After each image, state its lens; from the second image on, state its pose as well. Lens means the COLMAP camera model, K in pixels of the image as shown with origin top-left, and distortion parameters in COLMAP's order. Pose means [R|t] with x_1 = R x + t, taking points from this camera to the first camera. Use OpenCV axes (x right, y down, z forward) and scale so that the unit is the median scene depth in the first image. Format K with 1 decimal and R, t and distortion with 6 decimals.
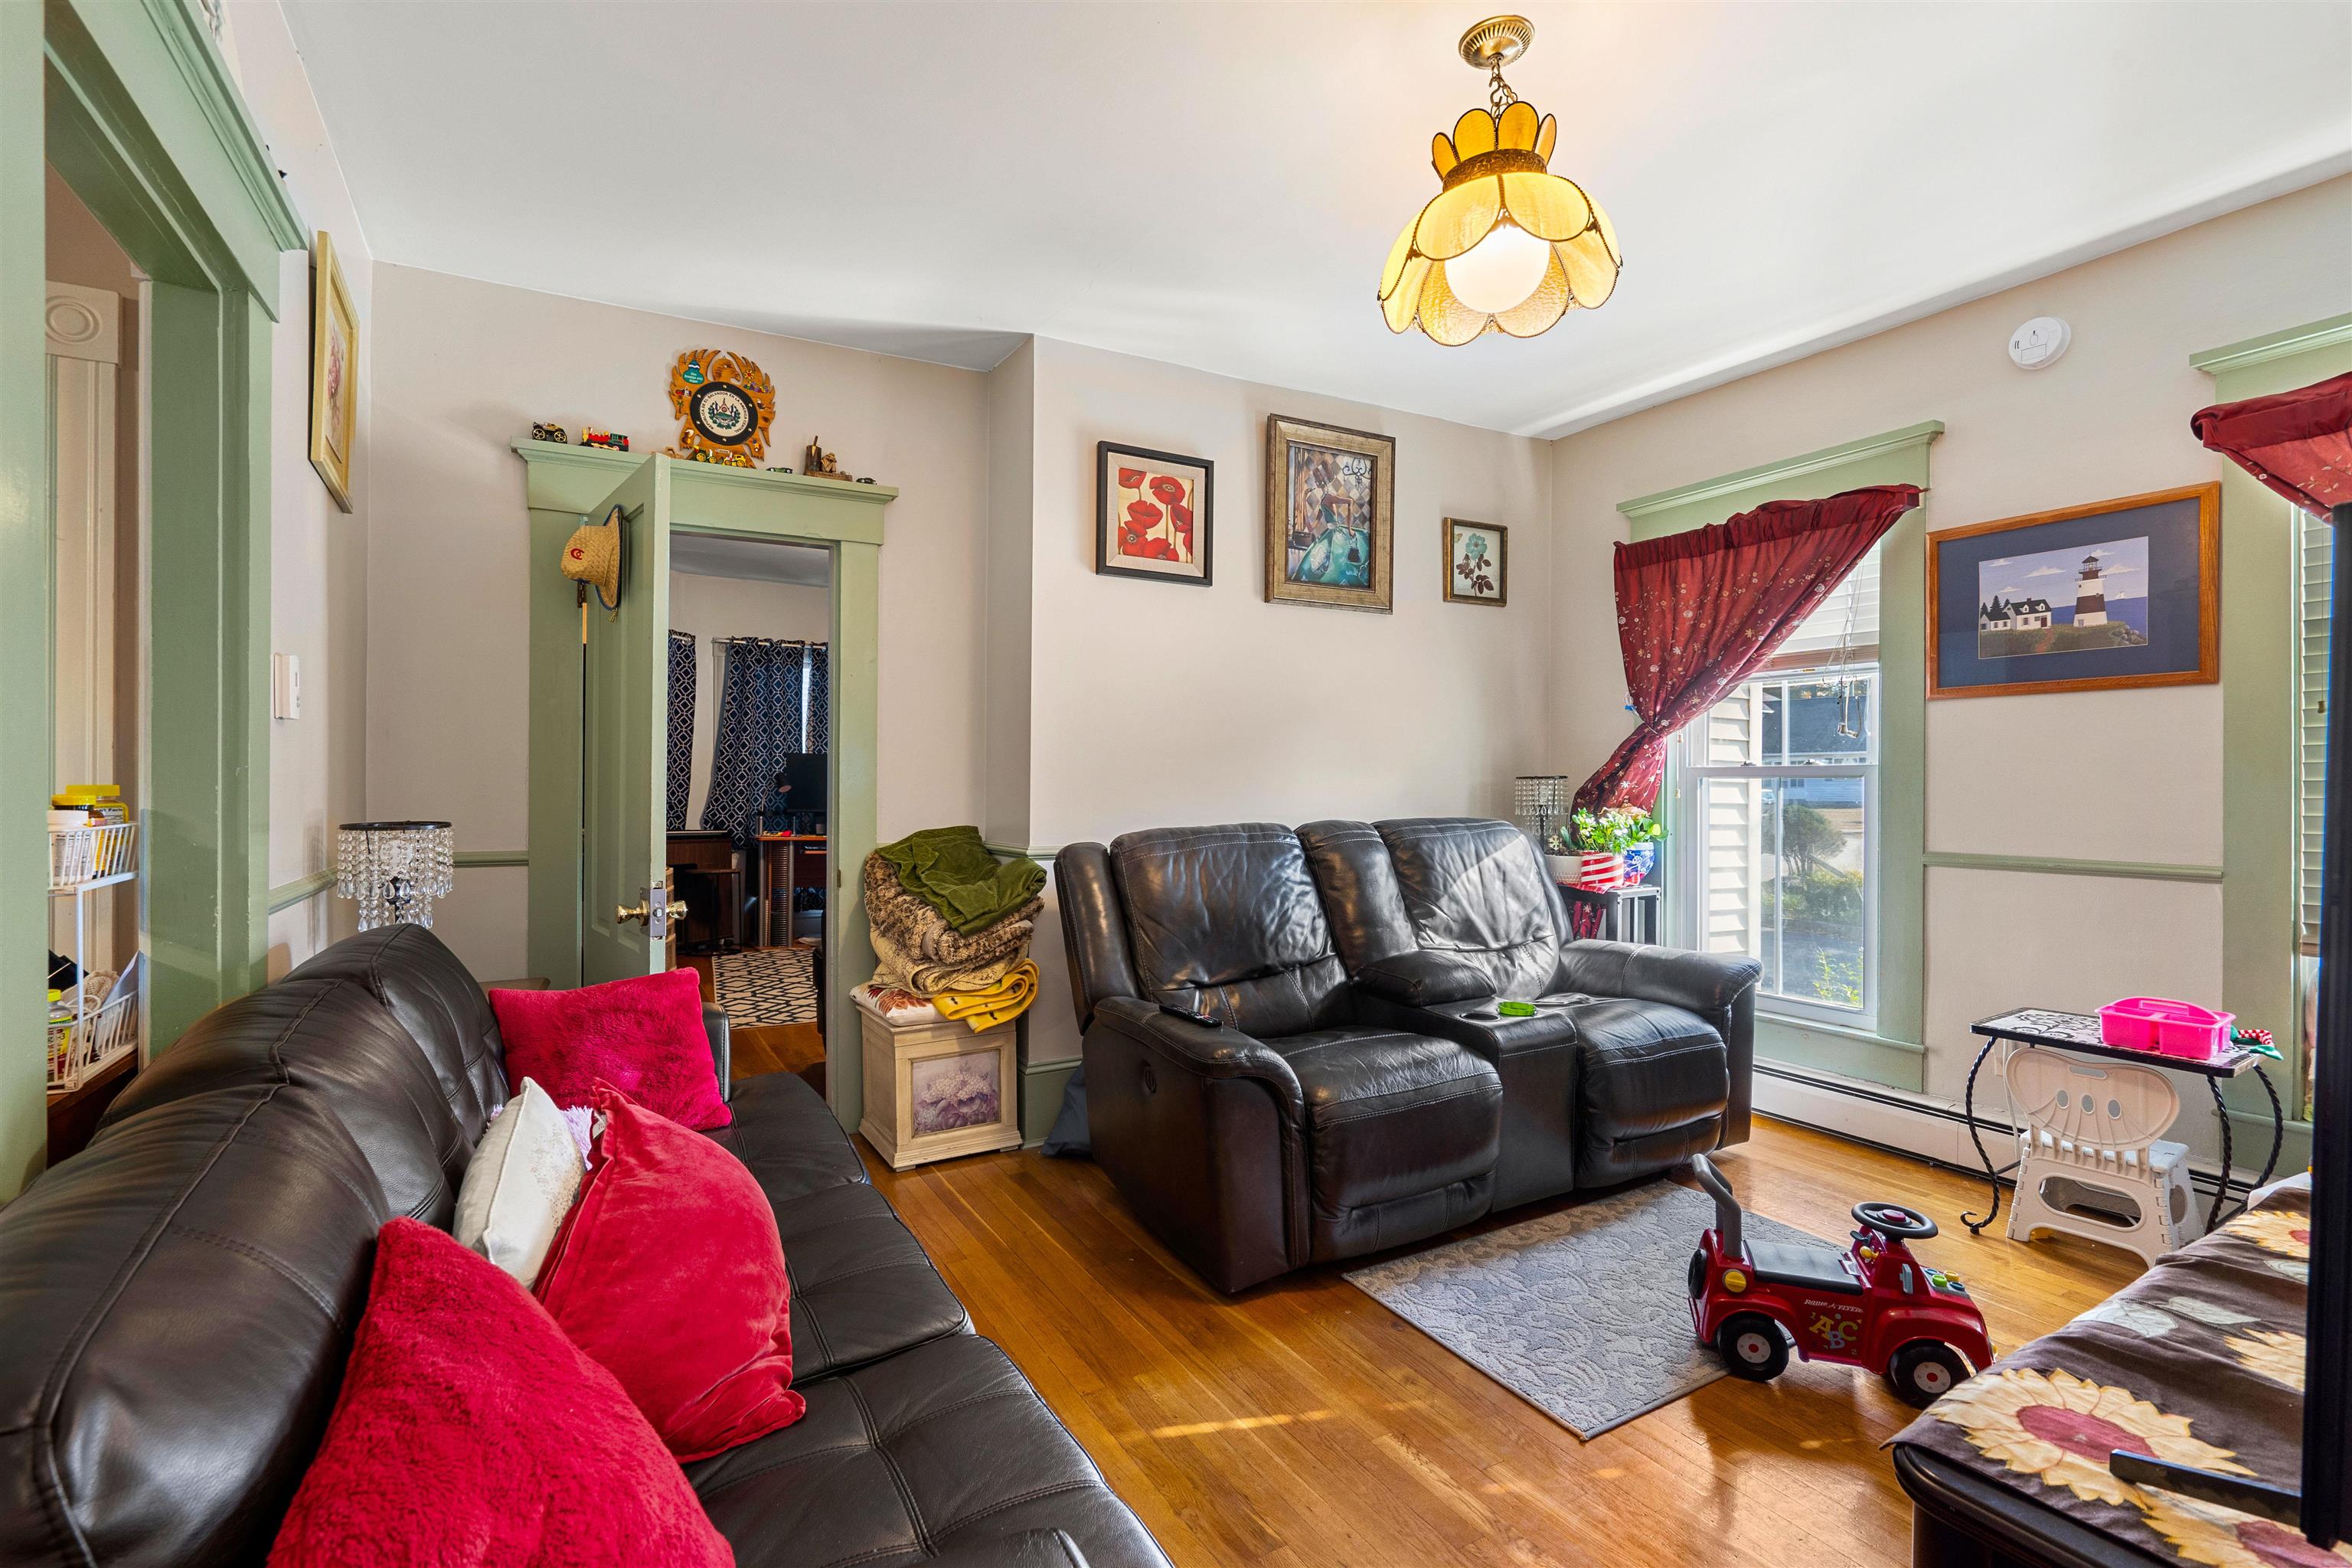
lens RADIAL K [[1077.6, 0, 1174.2], [0, 1077.6, 788.3], [0, 0, 1]] dist [-0.009599, 0.003838]
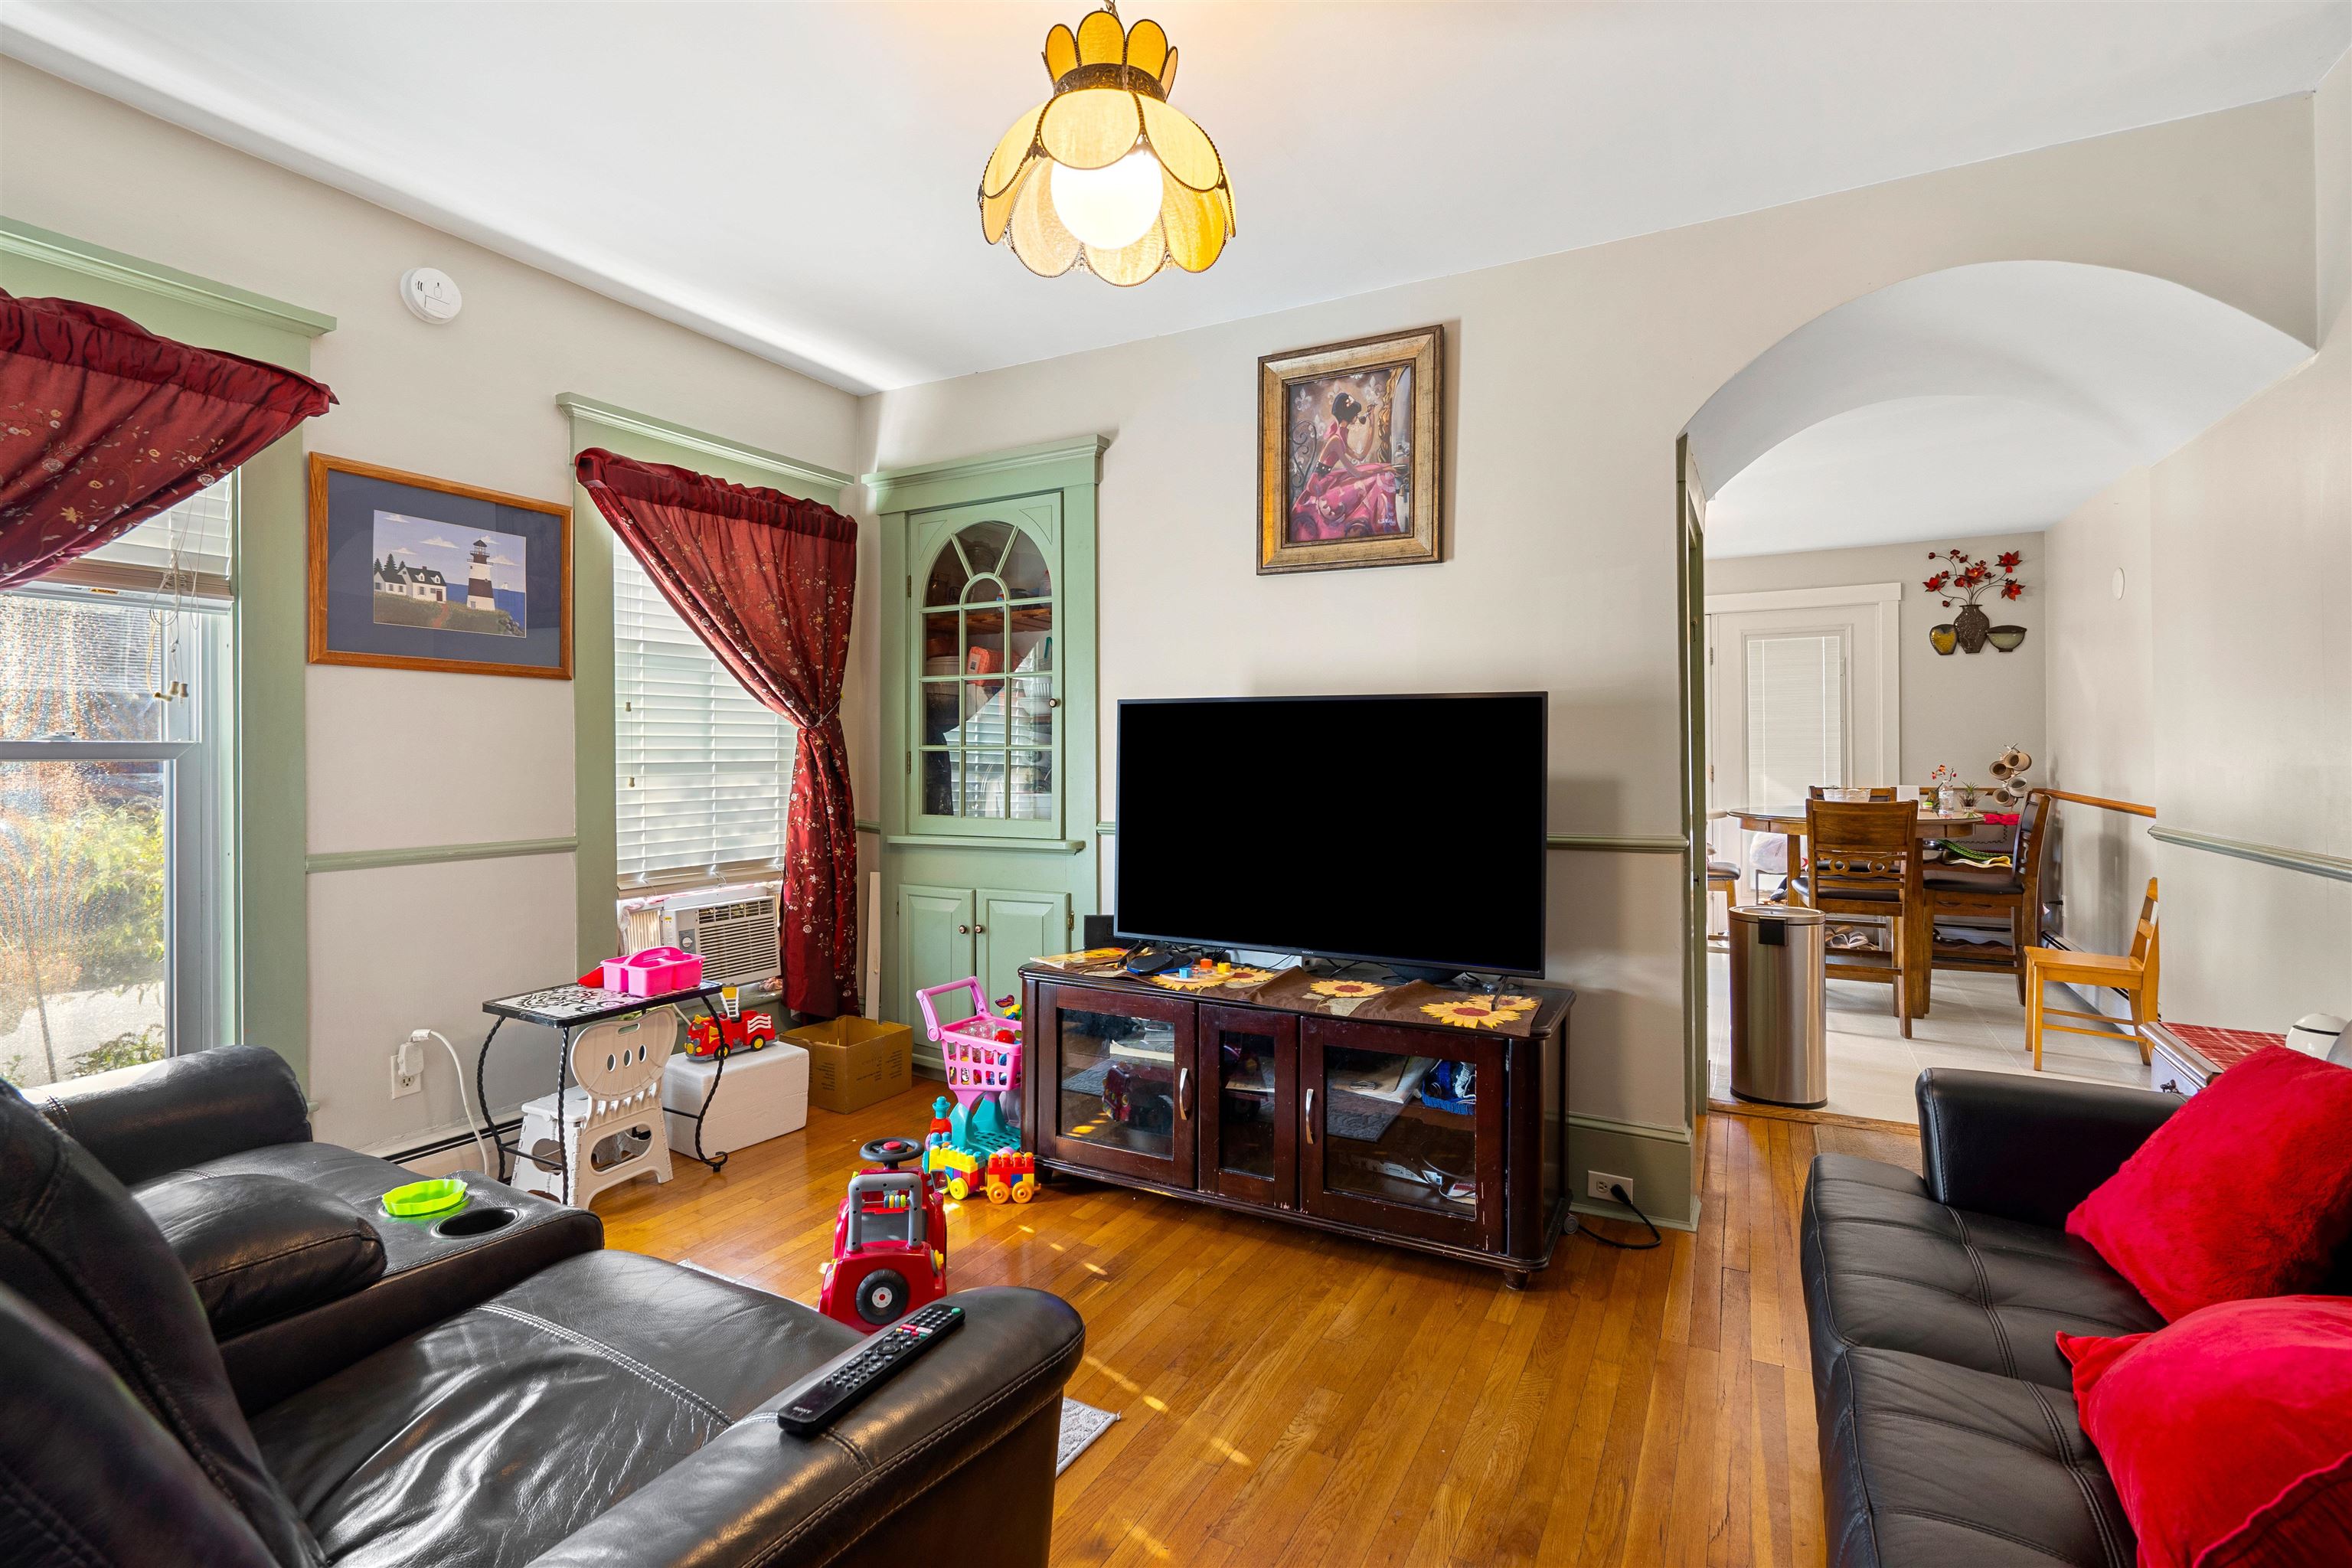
lens RADIAL K [[1077.6, 0, 1176.5], [0, 1077.6, 761.7], [0, 0, 1]] dist [-0.009599, 0.003838]
pose [[-0.520316, -0.005702, 0.853955, -0.329708], [-0.000200, 0.999978, 0.006555, -0.015562], [-0.853974, 0.003239, -0.520306, 0.932263]]
